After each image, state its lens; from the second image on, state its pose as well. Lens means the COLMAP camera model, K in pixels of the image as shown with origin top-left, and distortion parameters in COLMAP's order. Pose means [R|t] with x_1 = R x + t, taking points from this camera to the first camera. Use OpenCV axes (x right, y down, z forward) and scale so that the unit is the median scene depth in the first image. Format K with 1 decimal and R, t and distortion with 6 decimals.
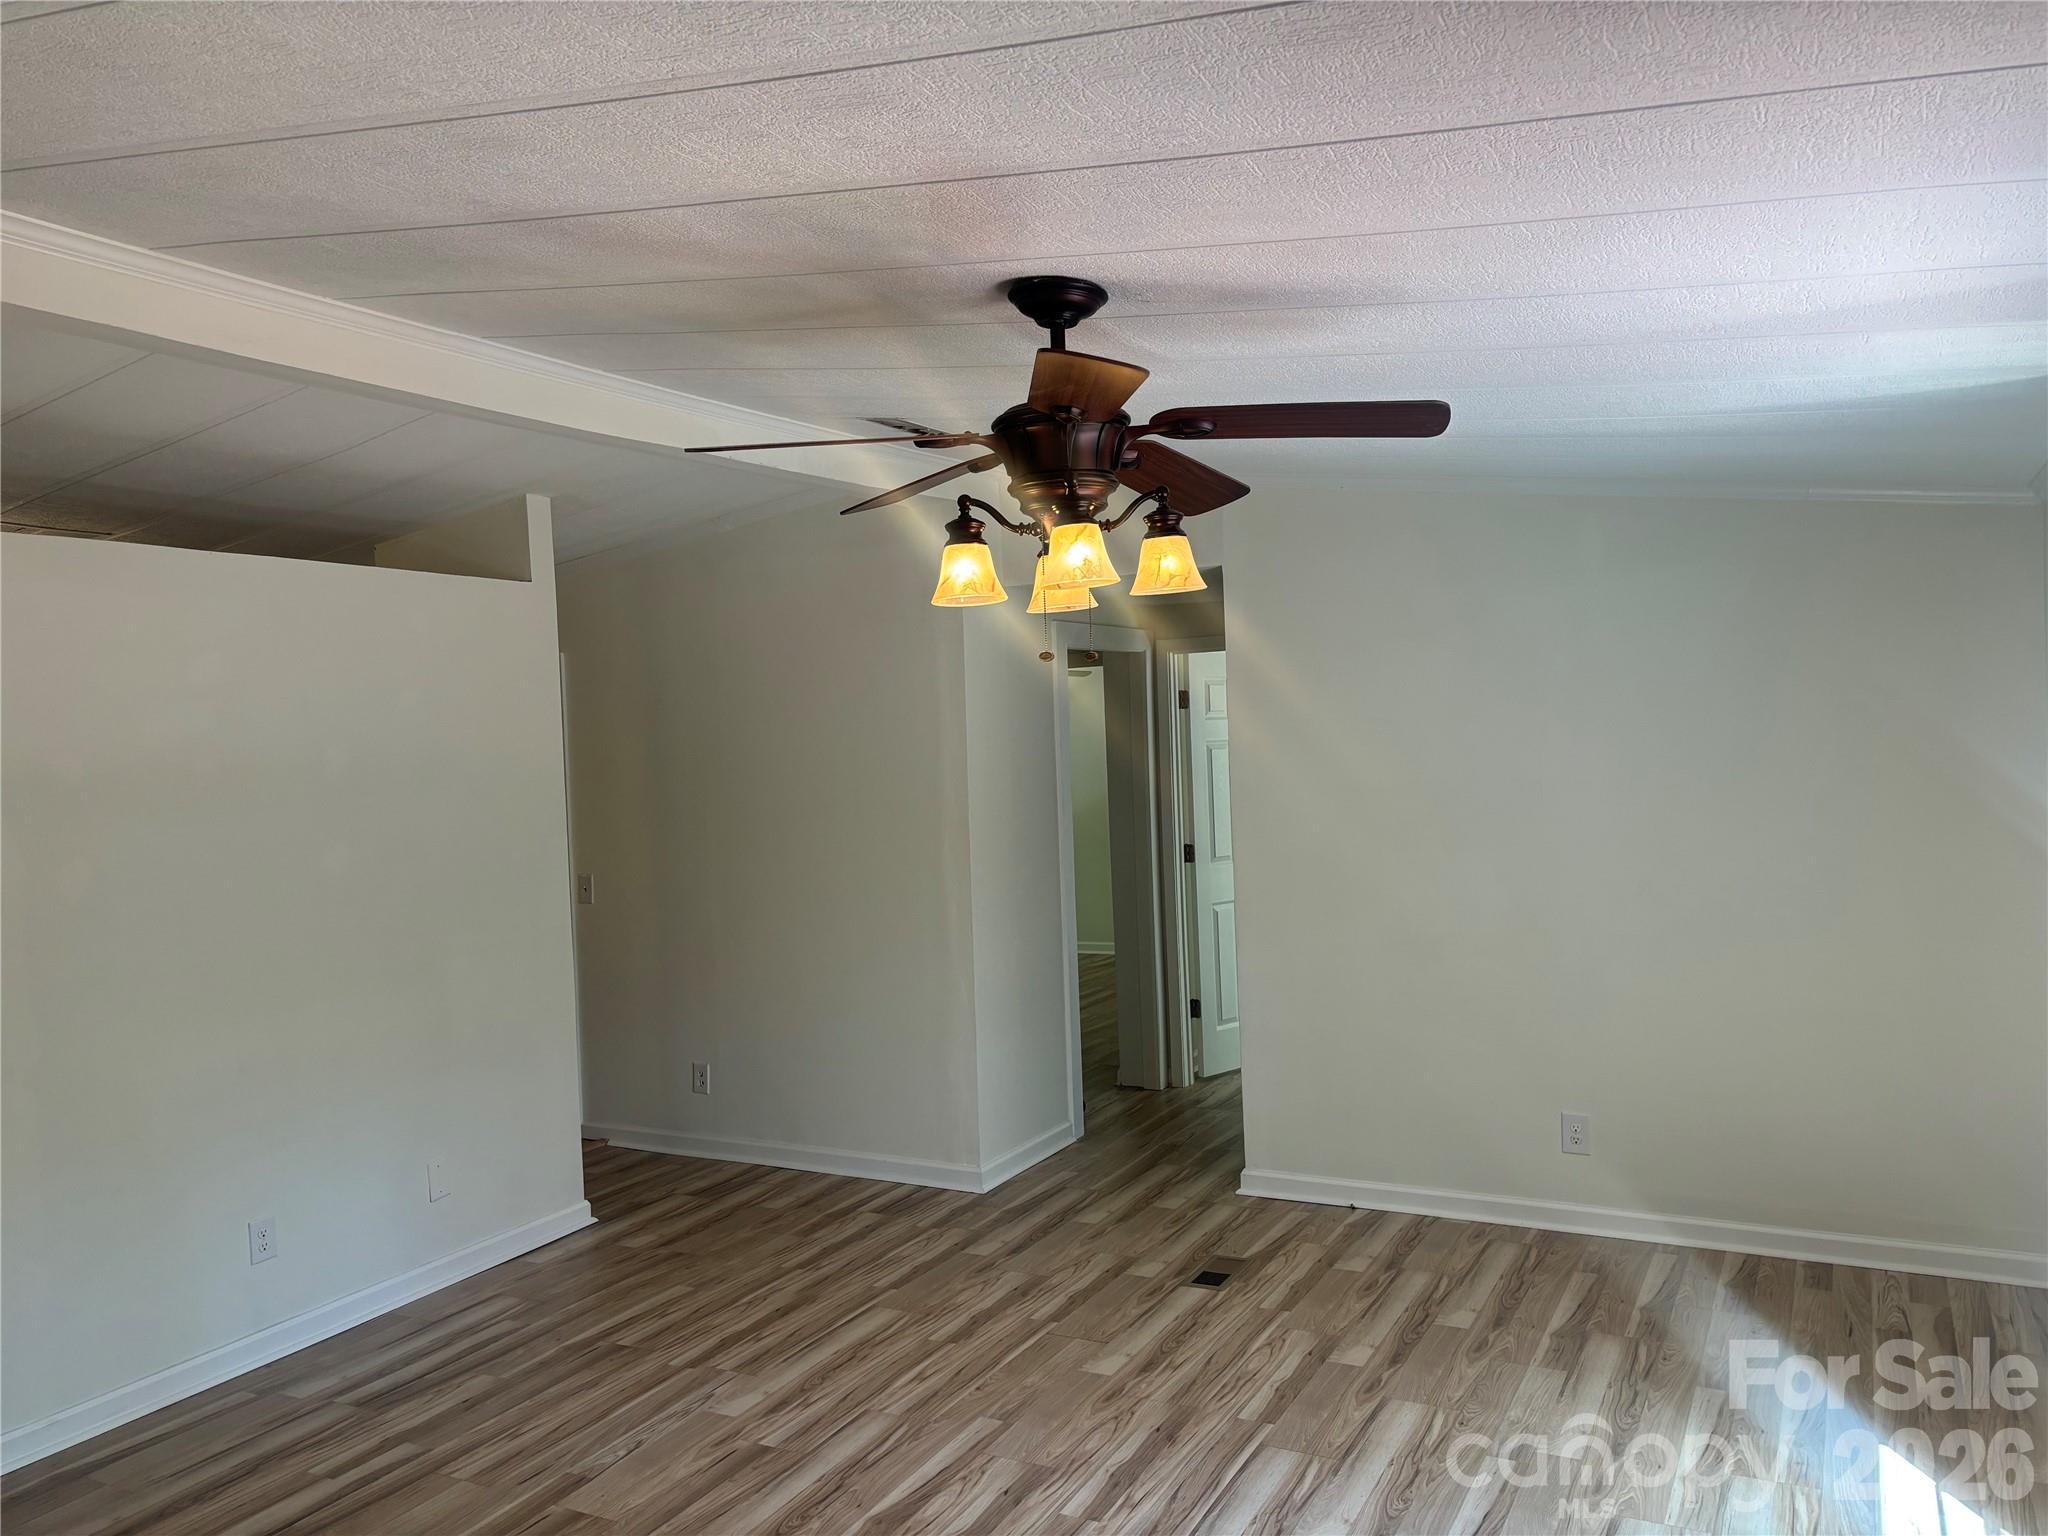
lens RADIAL K [[1544.0, 0, 999.7], [0, 1544.0, 770.9], [0, 0, 1]] dist [0.019309, -0.007457]
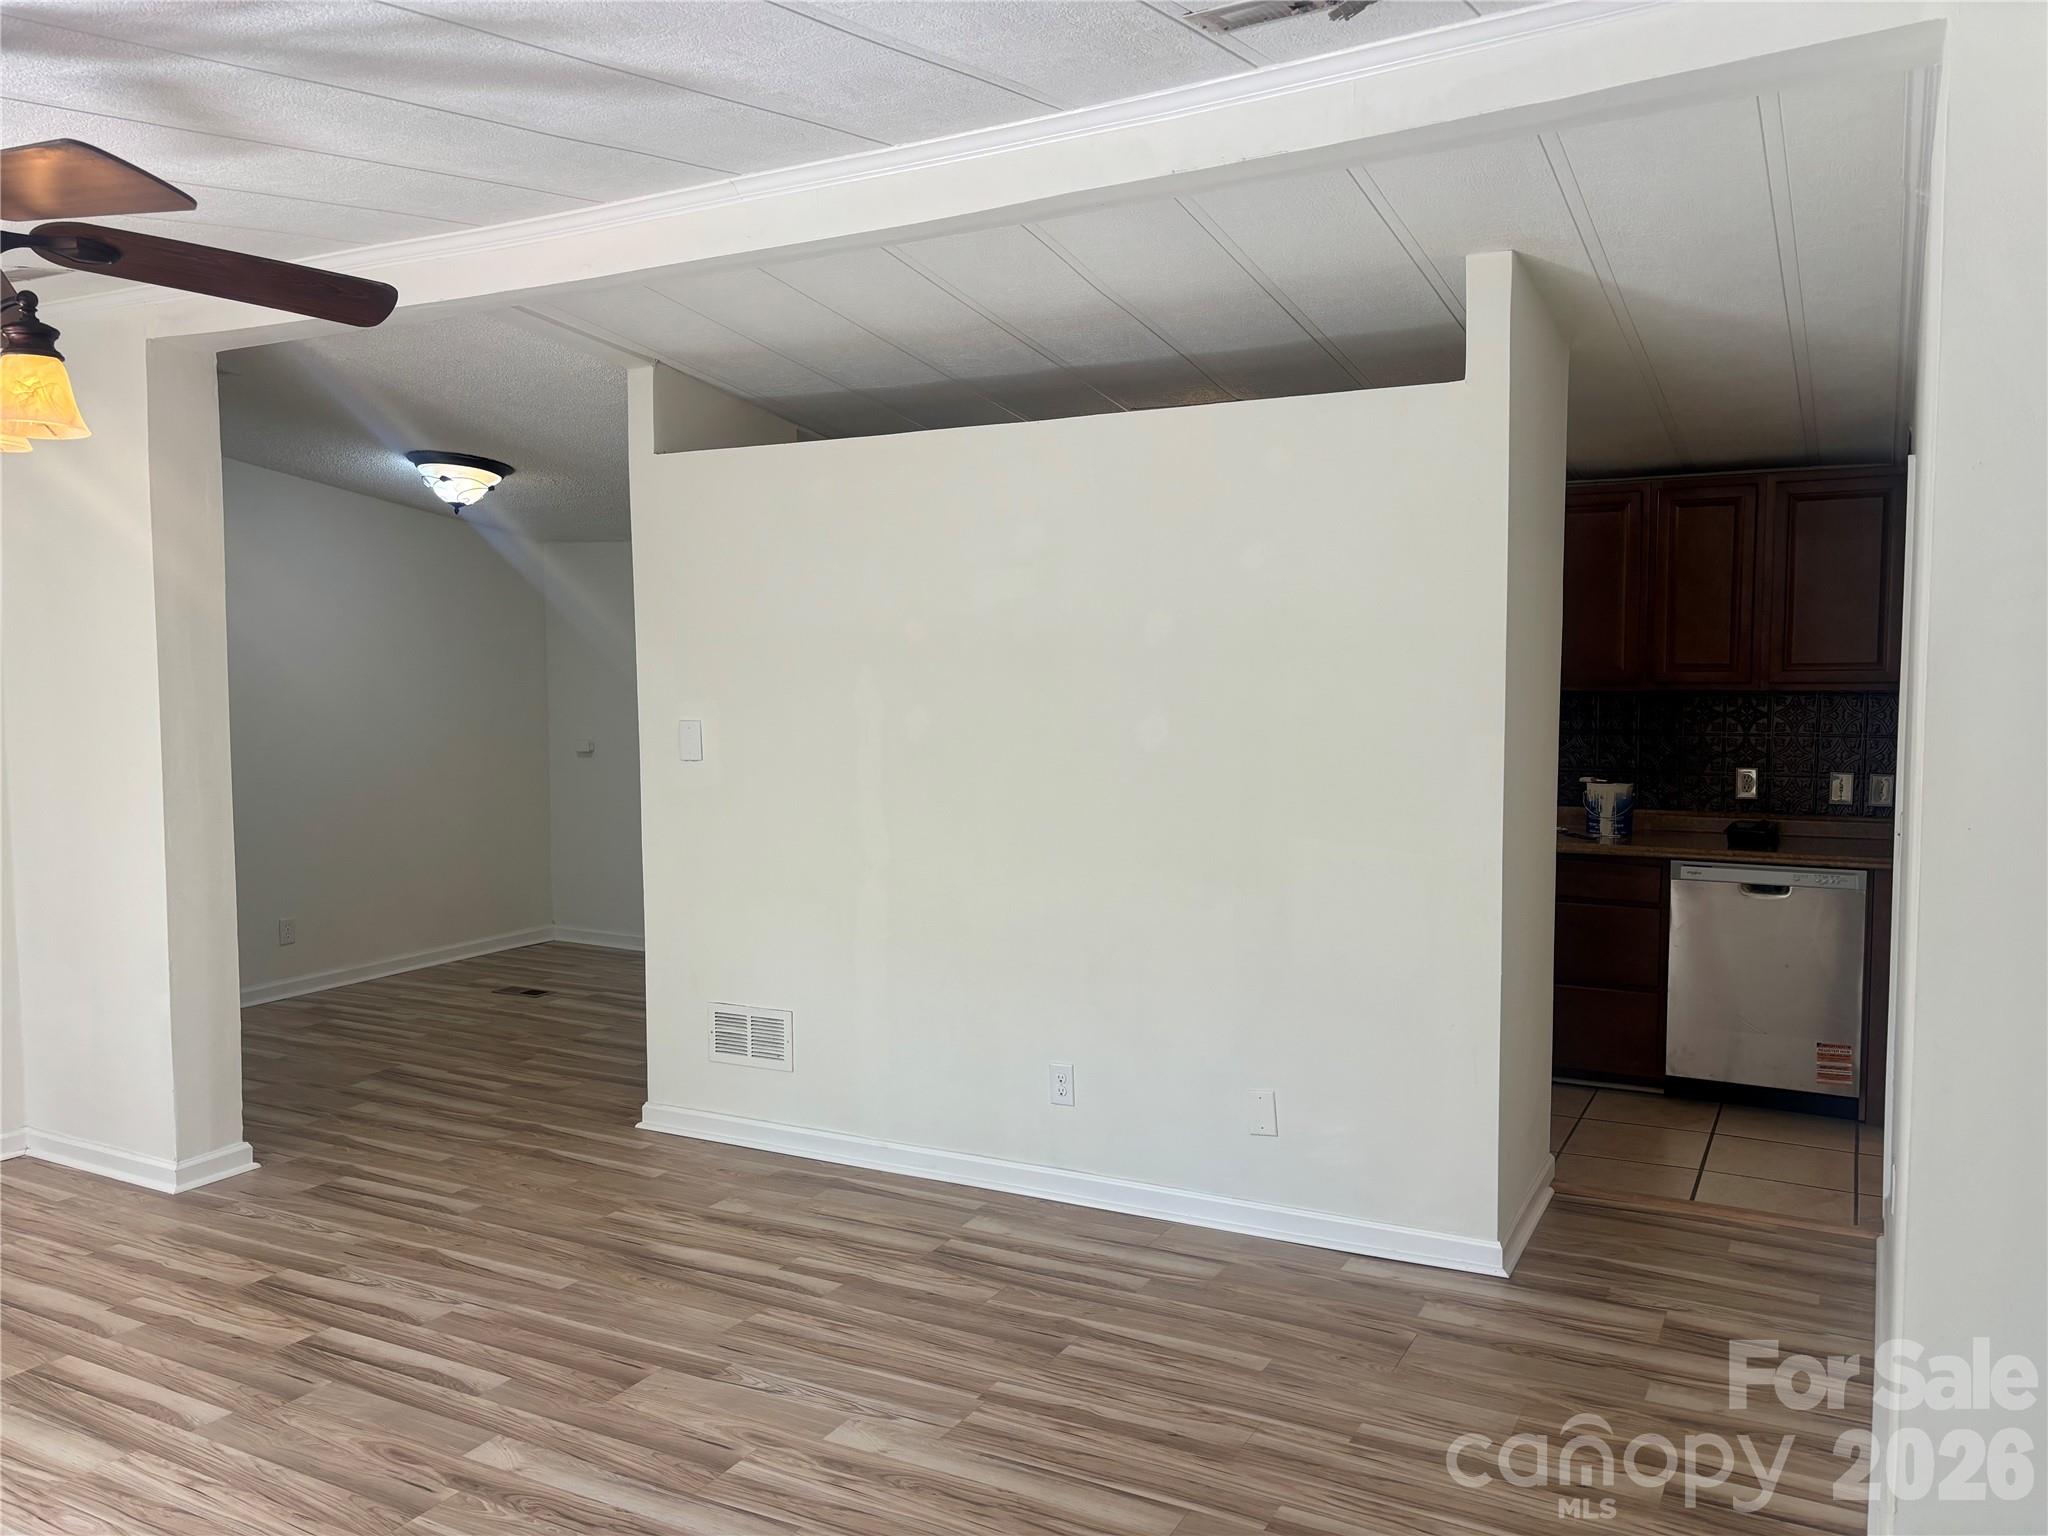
lens RADIAL K [[1509.1, 0, 1029.7], [0, 1509.1, 812.2], [0, 0, 1]] dist [0.007087, 0.000121]
pose [[0.005310, 0.133161, -0.991080, 0.491400], [-0.011558, 0.991036, 0.133093, -0.016959], [0.999919, 0.010748, 0.006801, 0.934077]]
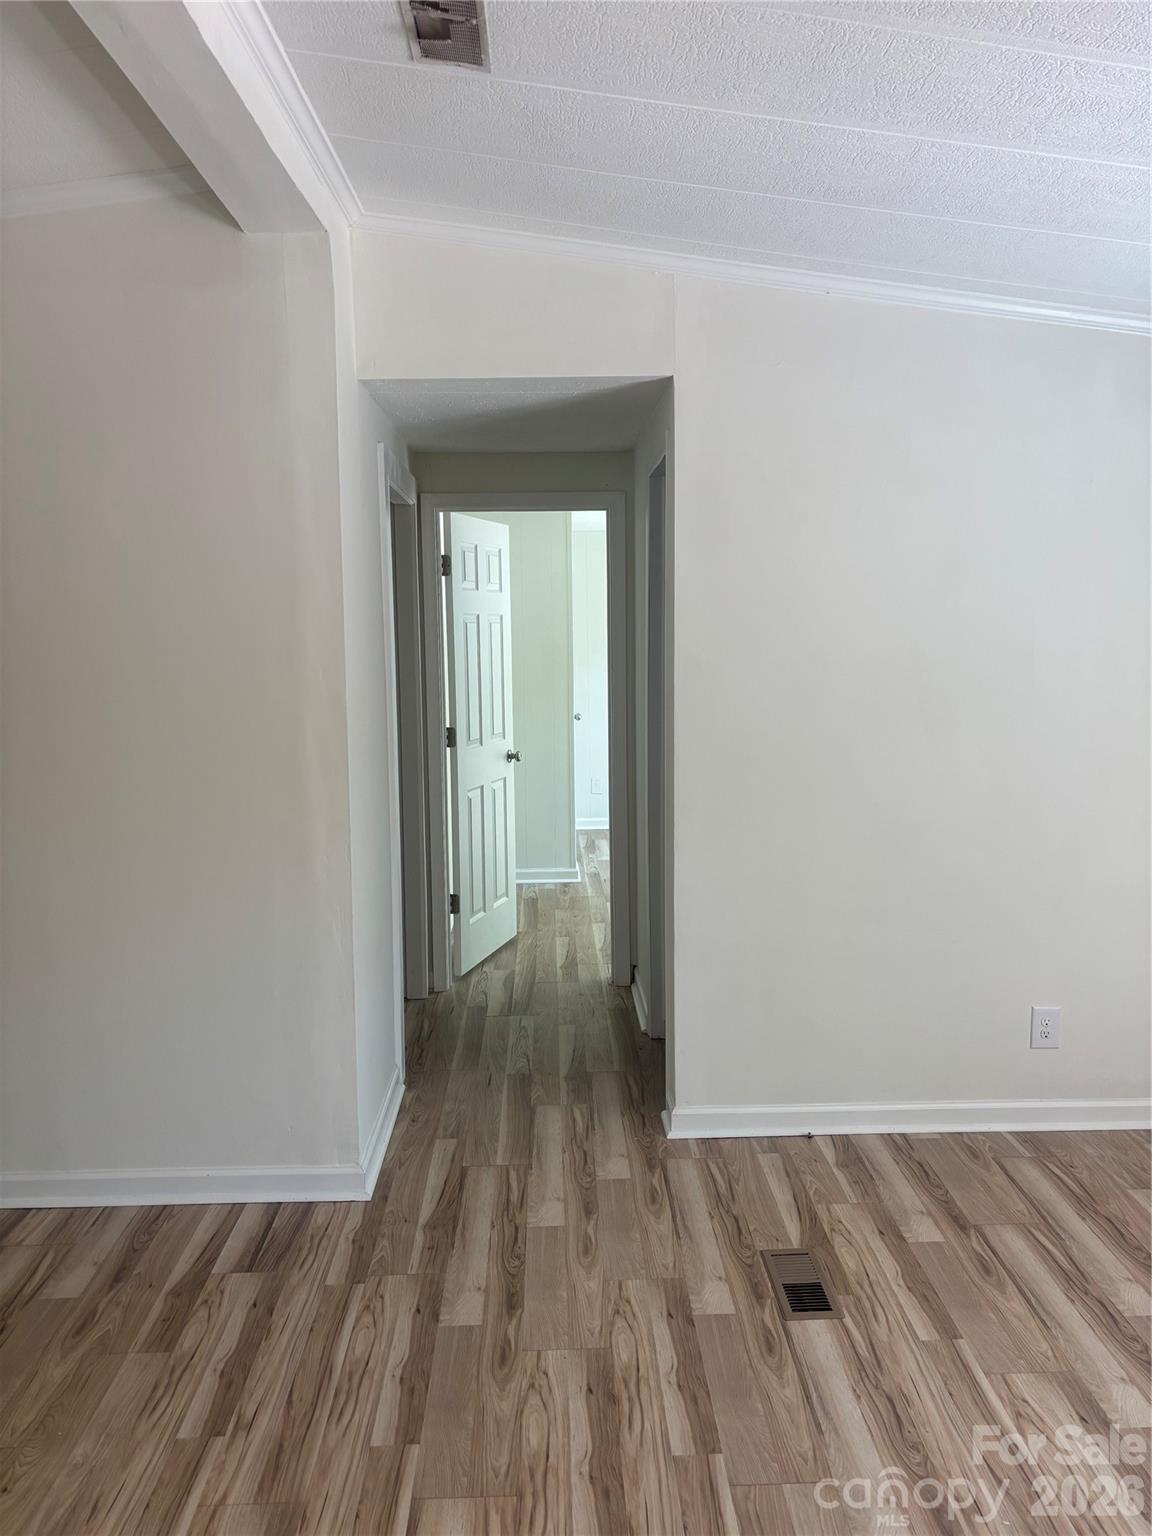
lens RADIAL K [[1158.0, 0, 576.0], [0, 1158.0, 768.0], [0, 0, 1]] dist [0.019309, -0.007457]
pose [[0.862036, -0.038297, 0.505398, -0.250264], [-0.008217, 0.995954, 0.089486, 0.015818], [-0.506781, -0.081293, 0.858234, 0.599218]]
